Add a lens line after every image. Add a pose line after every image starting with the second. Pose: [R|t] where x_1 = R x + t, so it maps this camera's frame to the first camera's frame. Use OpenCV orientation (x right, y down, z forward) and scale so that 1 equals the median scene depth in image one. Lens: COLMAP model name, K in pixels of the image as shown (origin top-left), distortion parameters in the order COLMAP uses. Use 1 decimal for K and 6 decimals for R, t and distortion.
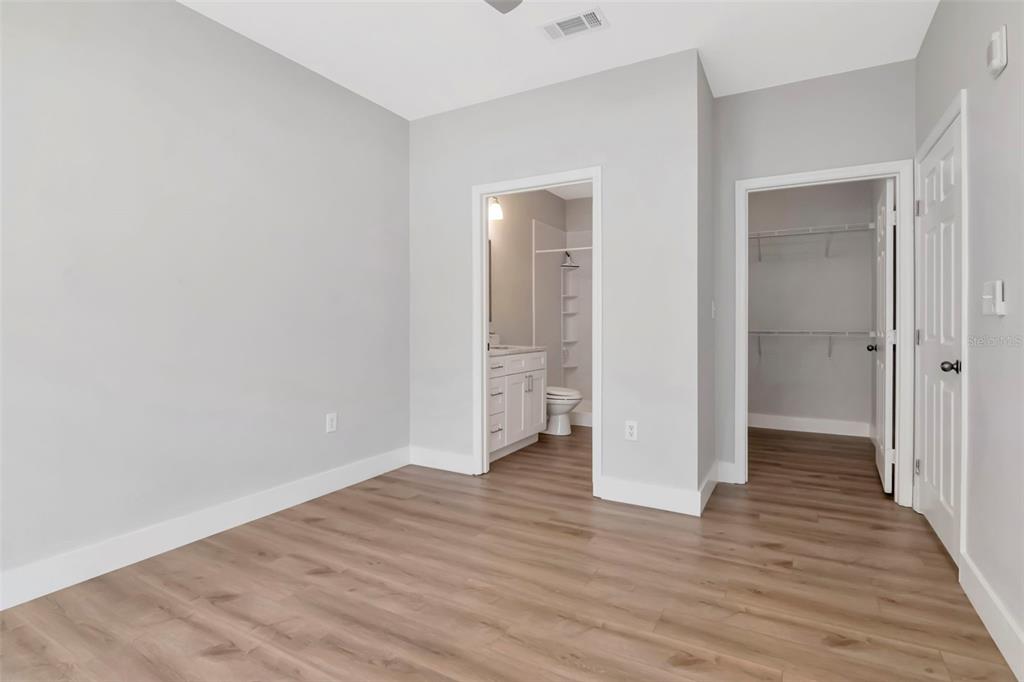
lens RADIAL K [[510.4, 0, 511.0], [0, 510.4, 332.9], [0, 0, 1]] dist [0.005959, -0.001638]
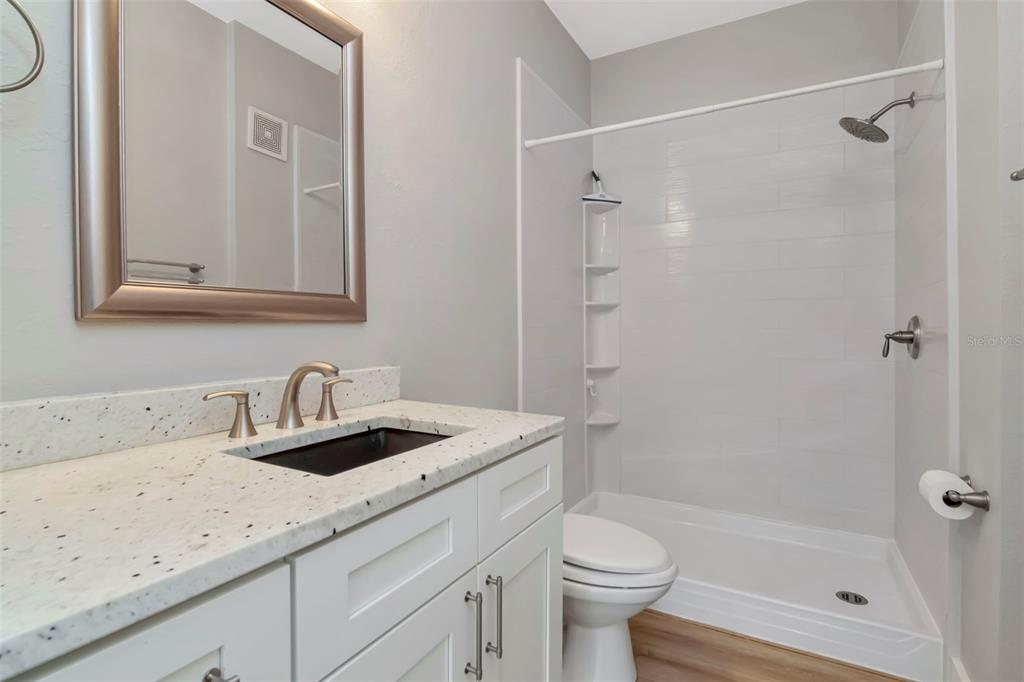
lens RADIAL K [[510.4, 0, 512.5], [0, 510.4, 334.9], [0, 0, 1]] dist [0.005959, -0.001638]
pose [[0.999832, -0.006229, 0.017263, 0.028707], [0.006249, 0.999980, -0.001111, -0.012194], [-0.017255, 0.001218, 0.999850, 0.548459]]
